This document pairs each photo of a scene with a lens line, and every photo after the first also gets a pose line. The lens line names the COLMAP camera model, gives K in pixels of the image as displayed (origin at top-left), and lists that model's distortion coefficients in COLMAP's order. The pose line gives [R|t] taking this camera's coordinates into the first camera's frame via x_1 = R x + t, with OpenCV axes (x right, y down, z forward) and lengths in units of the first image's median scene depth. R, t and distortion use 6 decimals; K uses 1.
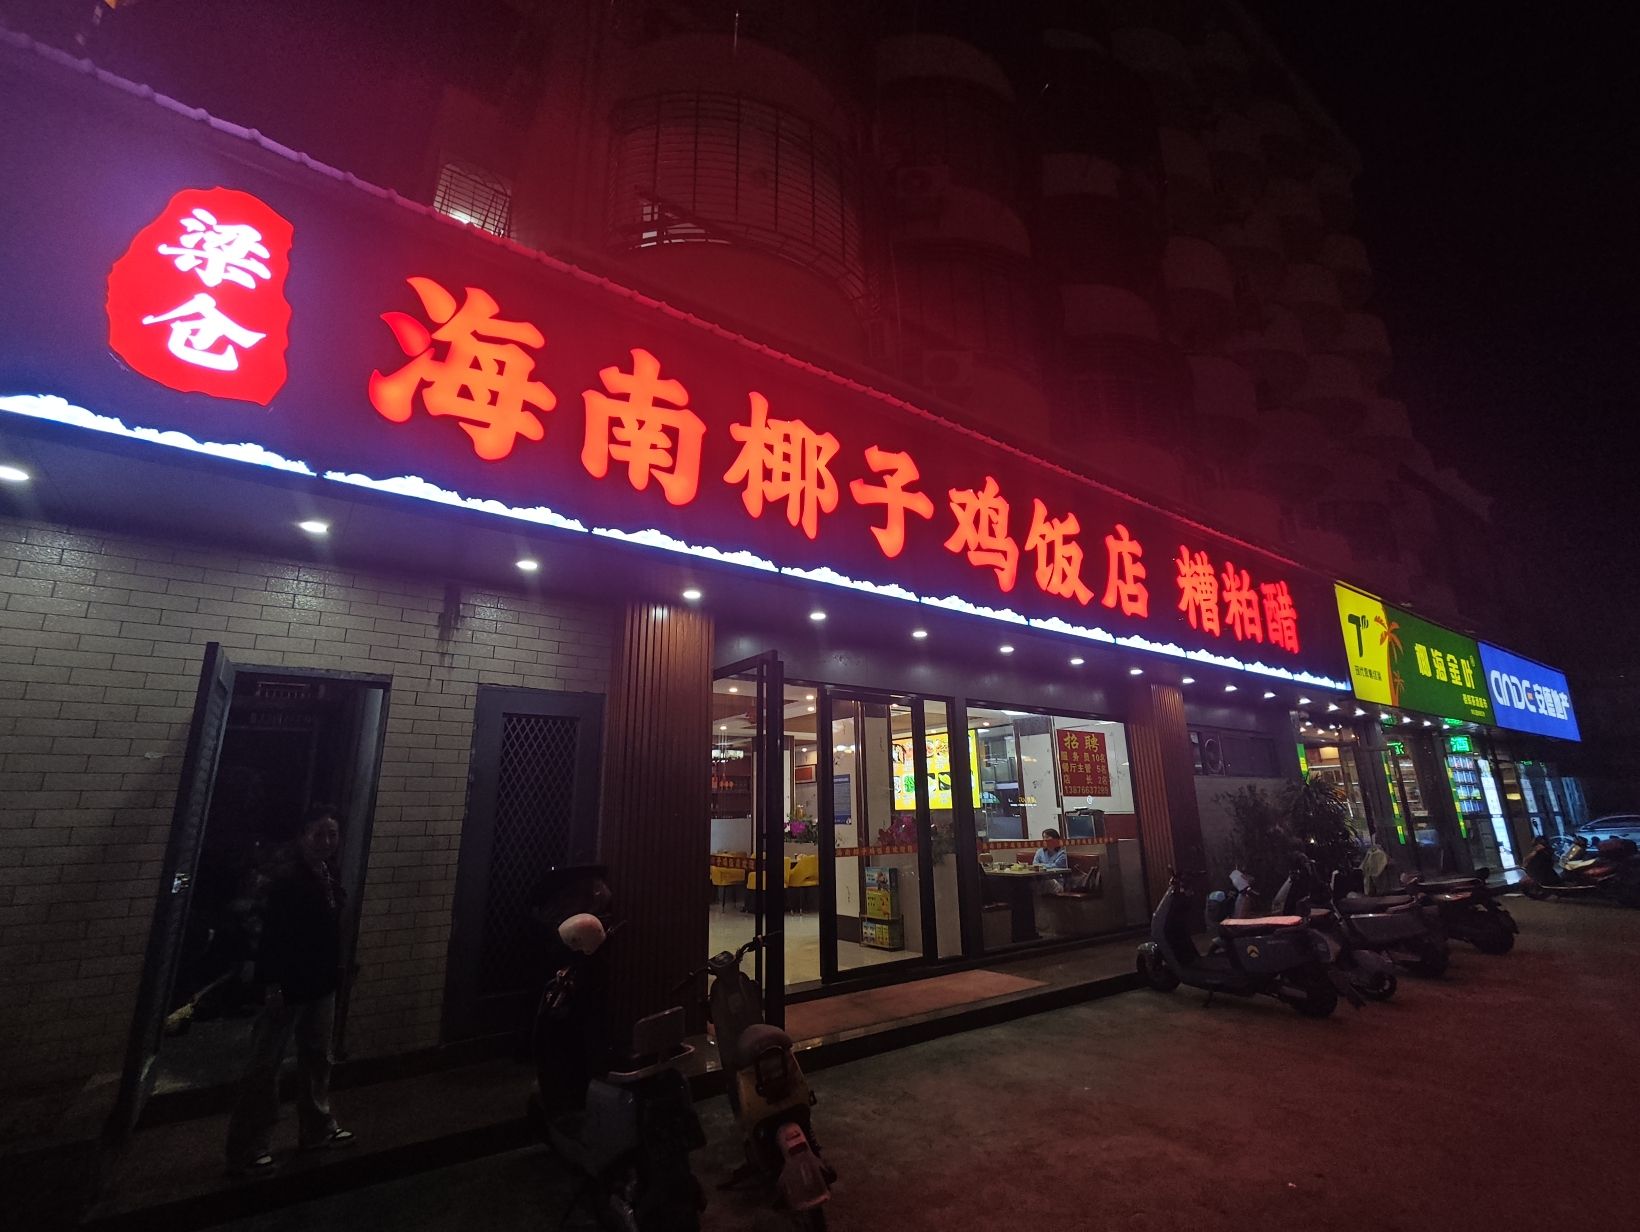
lens RADIAL K [[708.7, 0, 820.0], [0, 708.7, 616.0], [0, 0, 1]] dist [-0.001352, 0.000307]
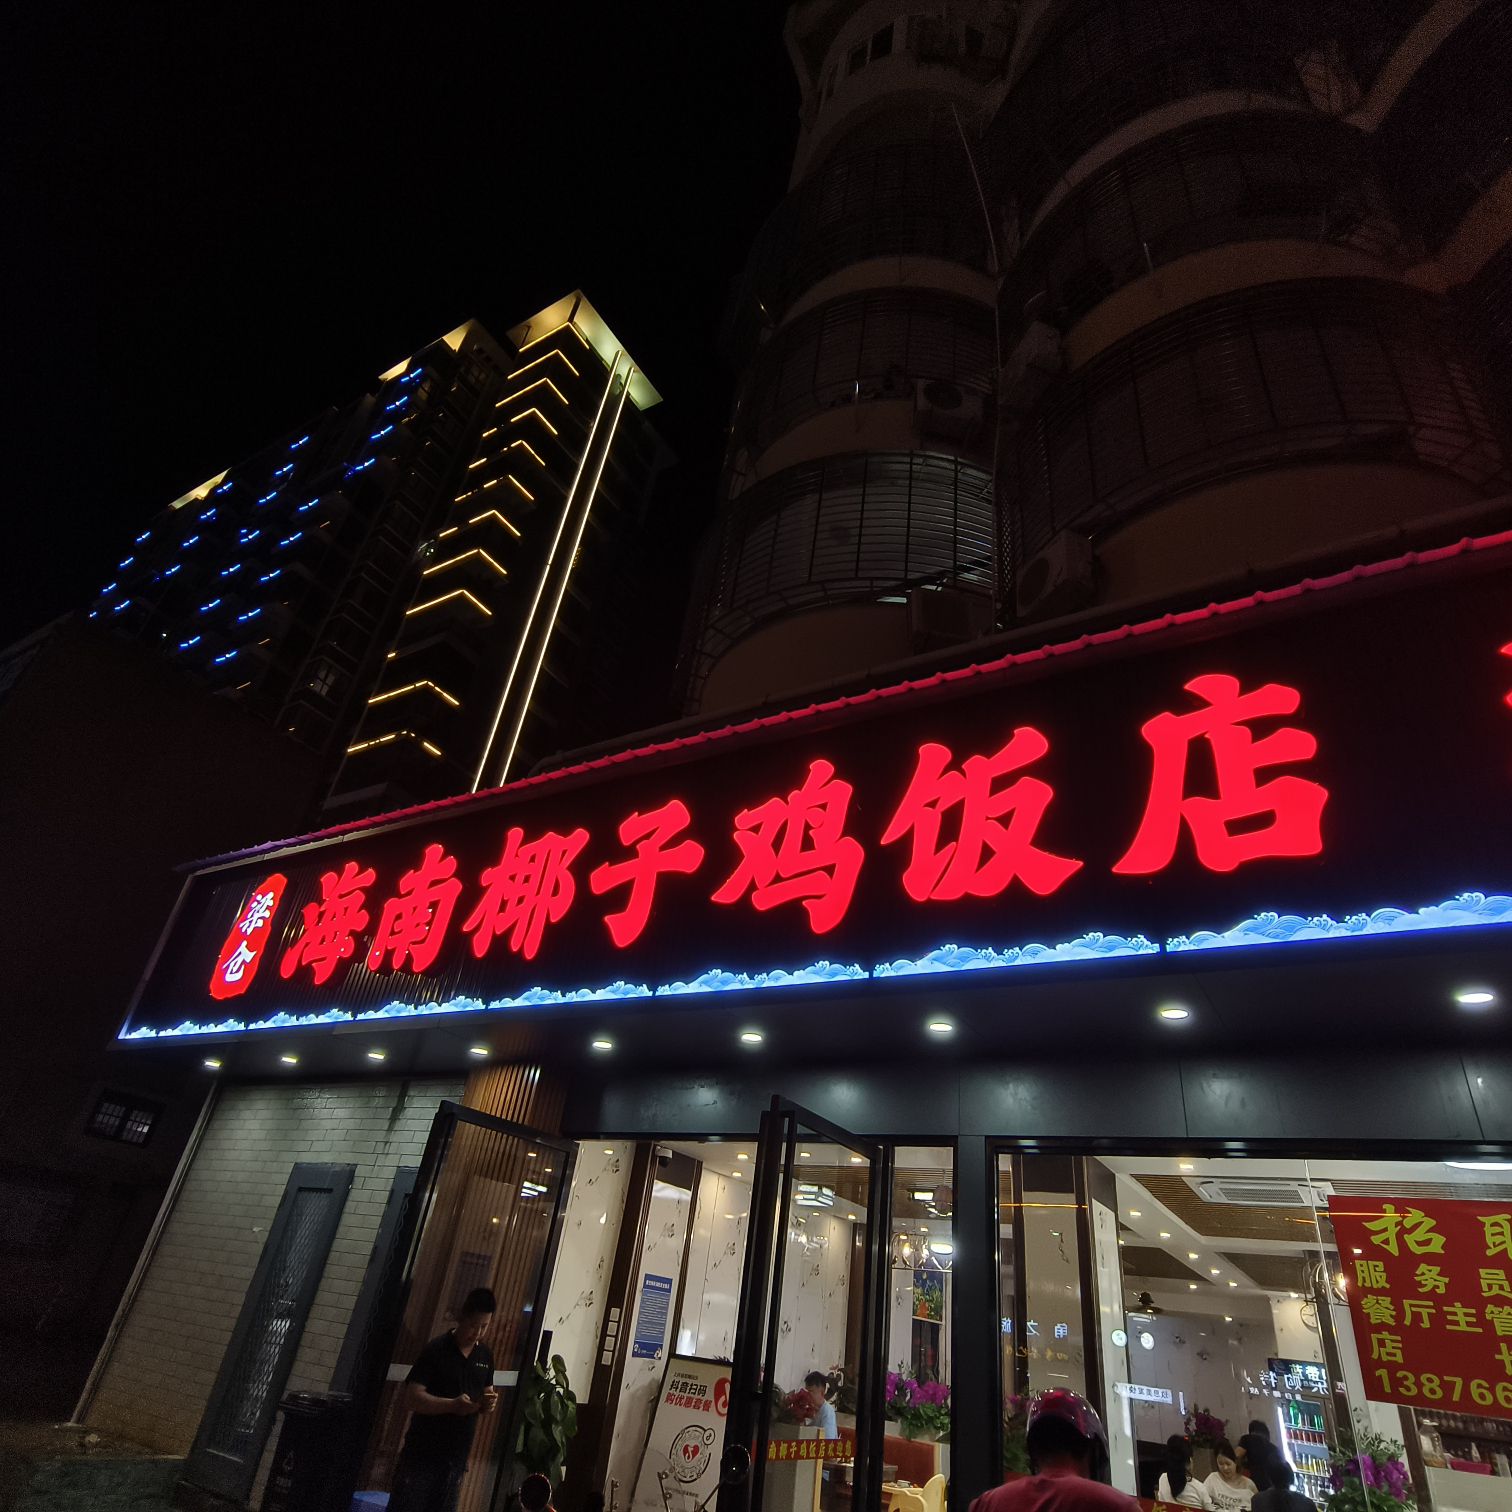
lens RADIAL K [[932.2, 0, 756.0], [0, 932.2, 756.0], [0, 0, 1]] dist [-0.009522, 0.001932]
pose [[0.391265, -0.442671, -0.806817, 1.042442], [0.120391, 0.893797, -0.432010, 0.181059], [0.912369, 0.071897, 0.403005, 0.711944]]
